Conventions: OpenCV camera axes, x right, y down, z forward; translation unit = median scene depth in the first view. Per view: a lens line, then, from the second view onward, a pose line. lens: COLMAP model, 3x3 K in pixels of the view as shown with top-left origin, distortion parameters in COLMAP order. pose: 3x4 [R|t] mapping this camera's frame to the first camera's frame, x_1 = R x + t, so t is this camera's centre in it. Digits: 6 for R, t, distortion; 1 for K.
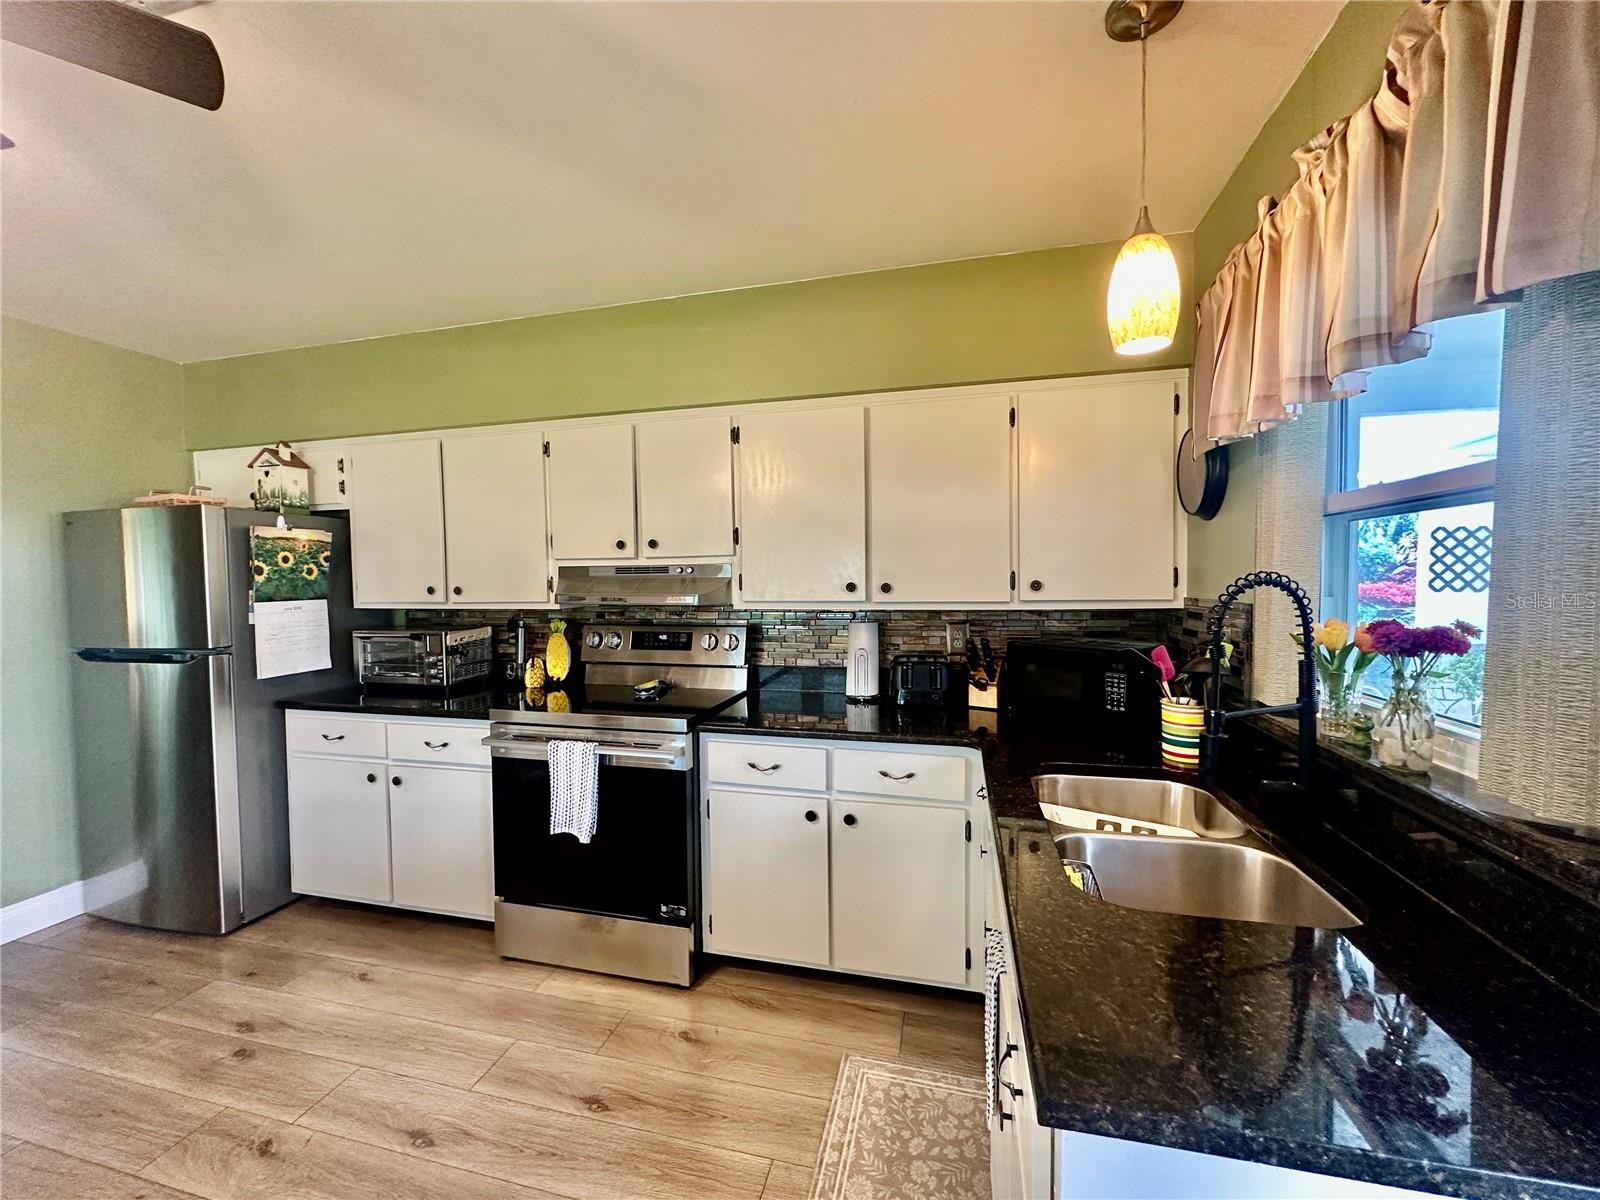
lens RADIAL K [[637.5, 0, 800.0], [0, 637.5, 600.0], [0, 0, 1]] dist [-0.006059, 0.001517]
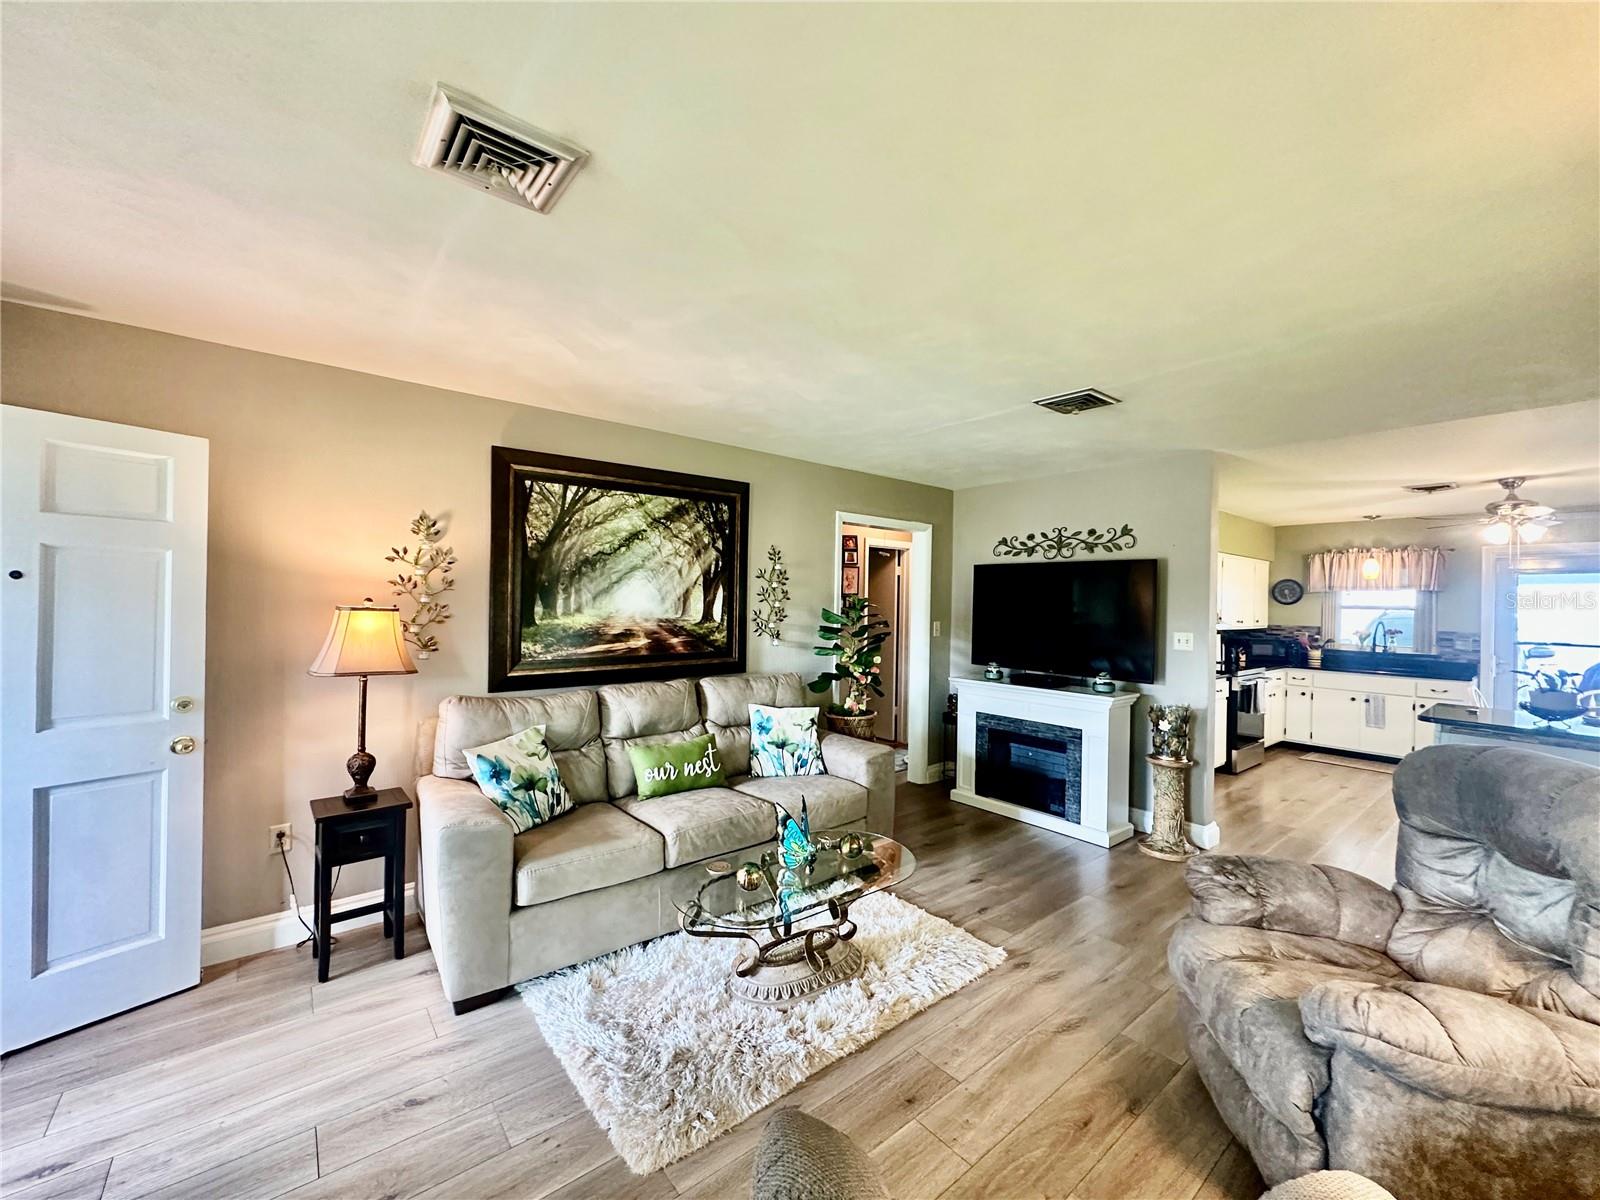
lens RADIAL K [[637.5, 0, 800.0], [0, 637.5, 600.0], [0, 0, 1]] dist [-0.006059, 0.001517]
pose [[0.596769, 0.025519, 0.802007, -3.162590], [0.002002, 0.999444, -0.033291, -0.024815], [-0.802411, 0.021472, 0.596386, 0.802444]]
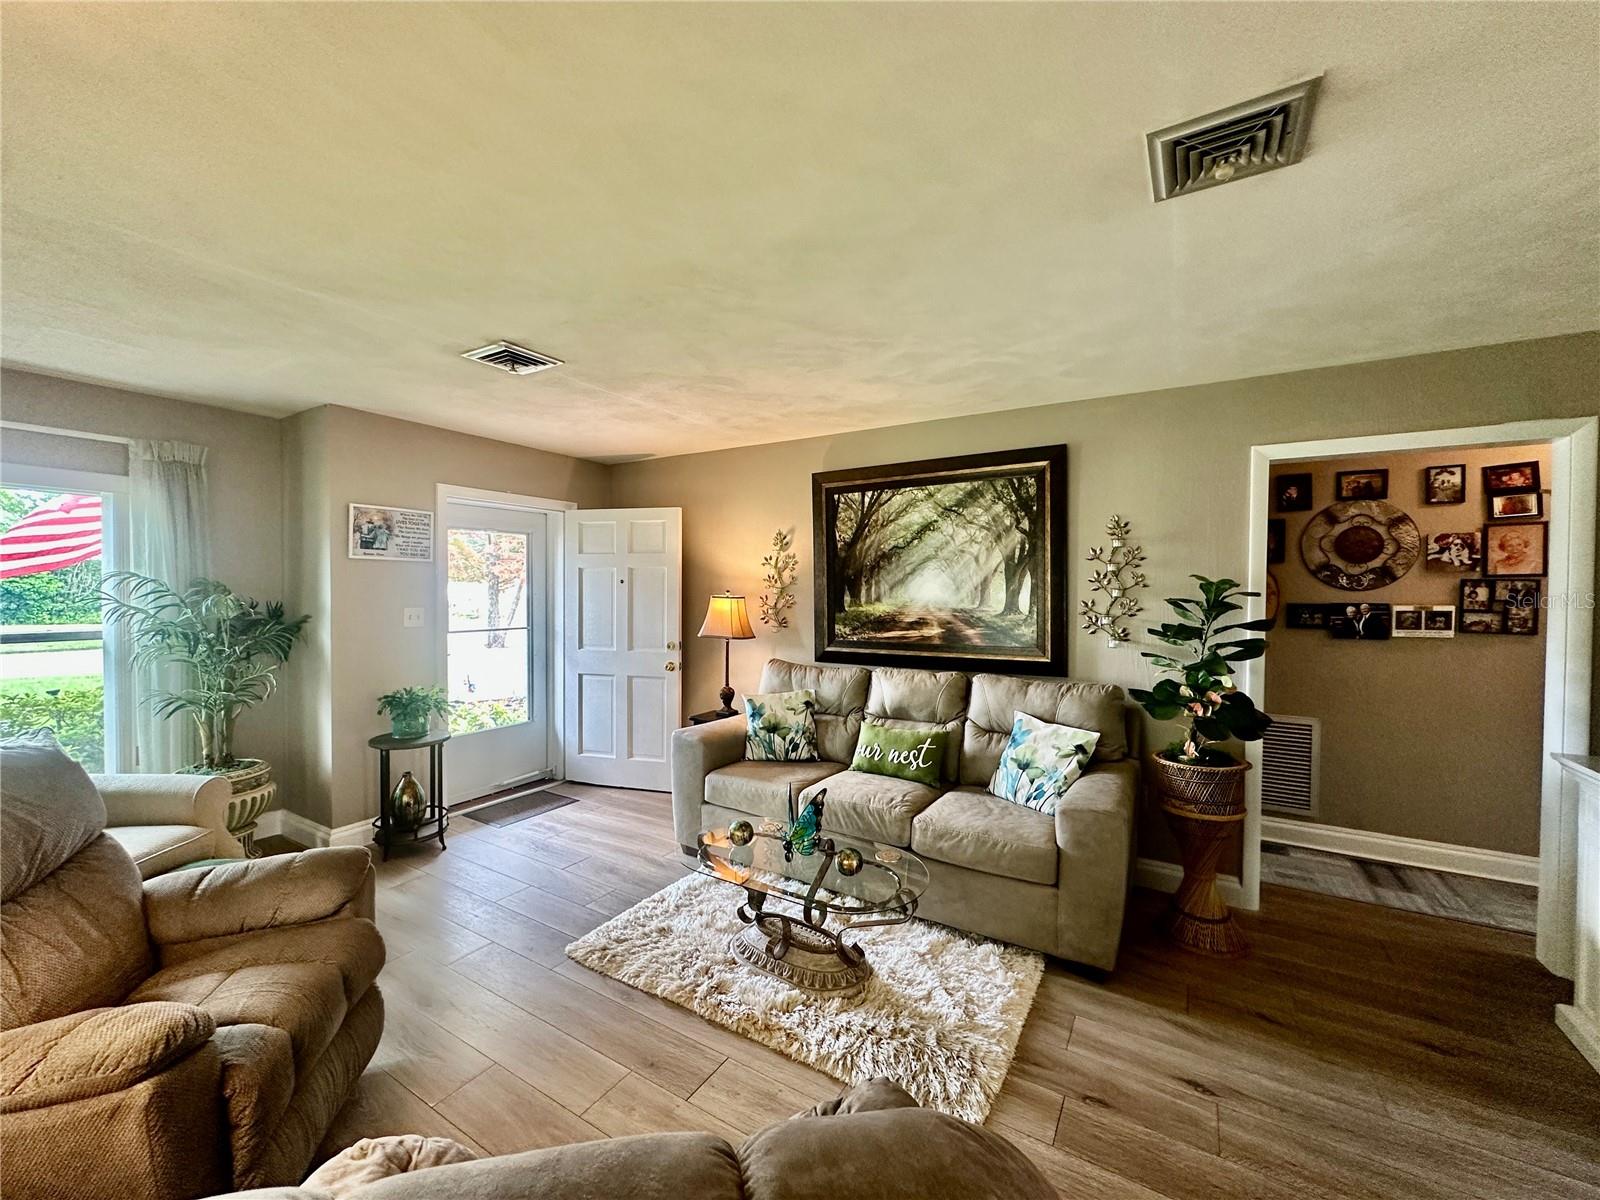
lens RADIAL K [[637.5, 0, 800.0], [0, 637.5, 600.0], [0, 0, 1]] dist [-0.006059, 0.001517]
pose [[0.955193, 0.023453, -0.295054, -2.079771], [-0.028011, 0.999544, -0.011232, -0.024780], [0.294656, 0.018994, 0.955414, 0.456992]]
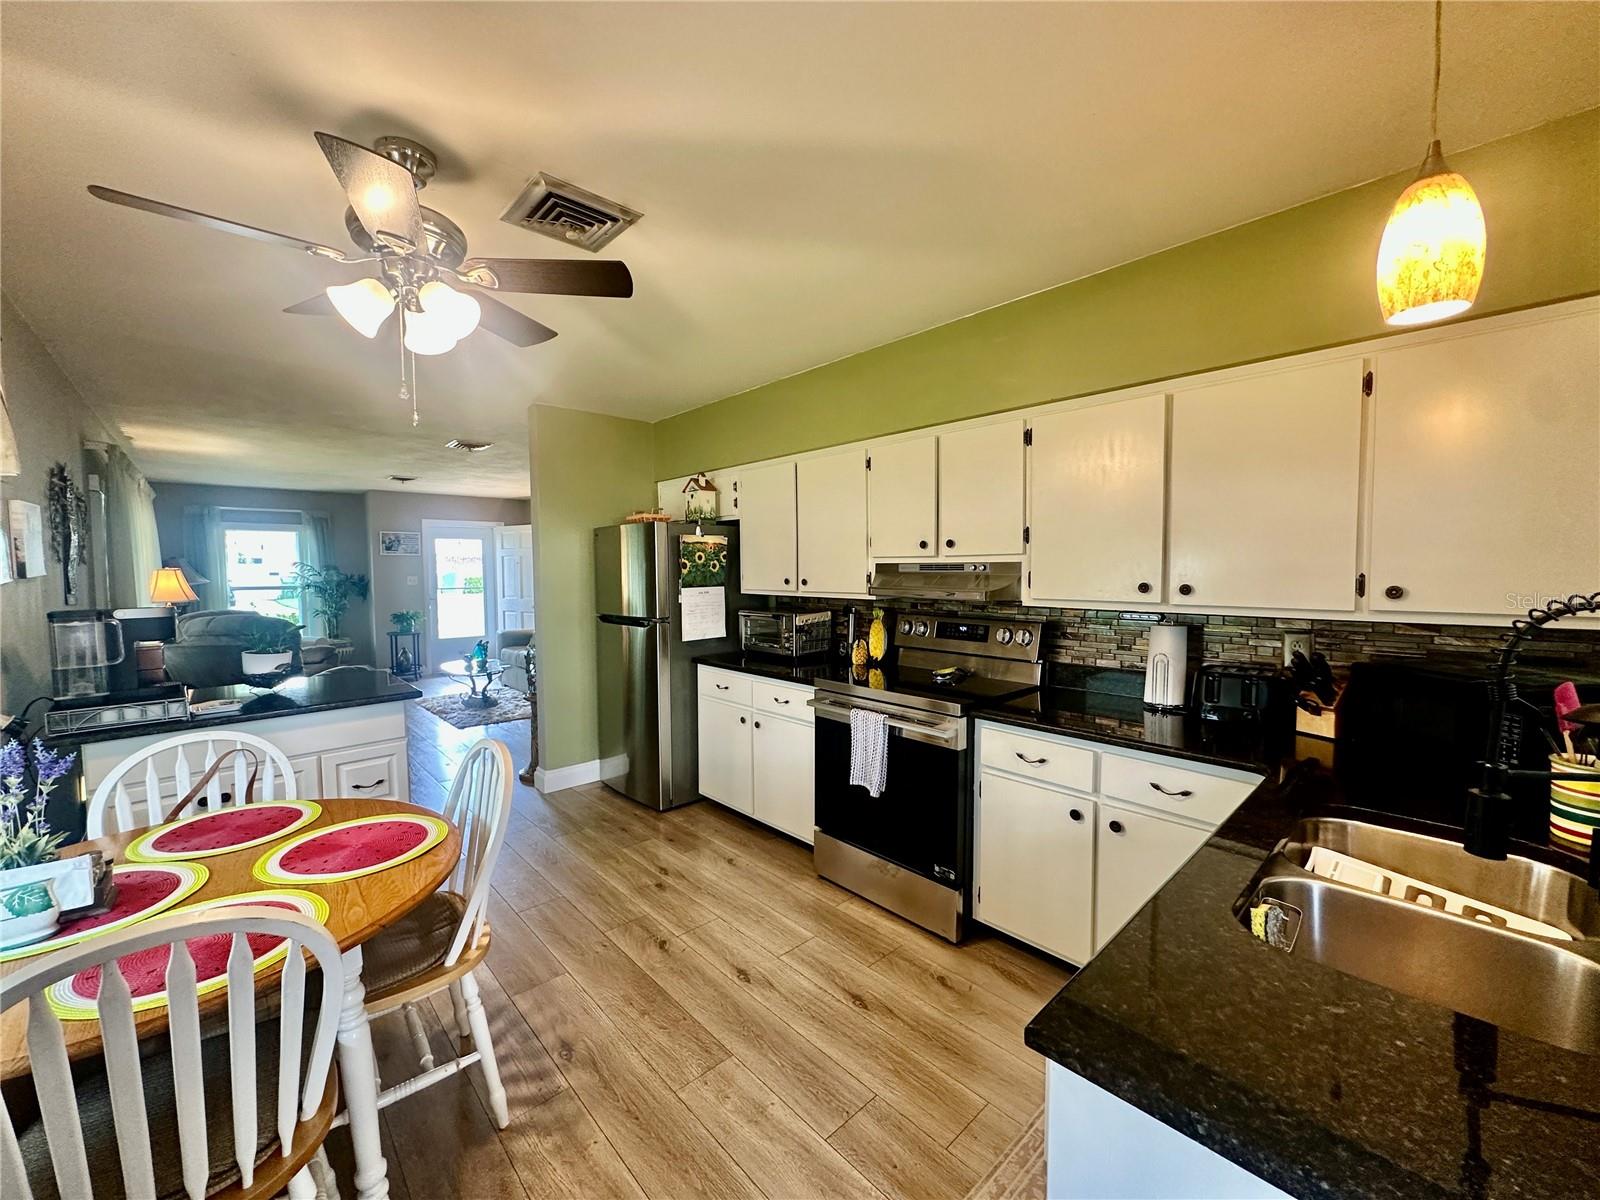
lens RADIAL K [[637.5, 0, 800.0], [0, 637.5, 600.0], [0, 0, 1]] dist [-0.006059, 0.001517]
pose [[0.837661, 0.034762, -0.545083, 0.154440], [-0.022604, 0.999324, 0.028994, -0.016727], [0.545723, -0.011966, 0.837880, -0.064571]]
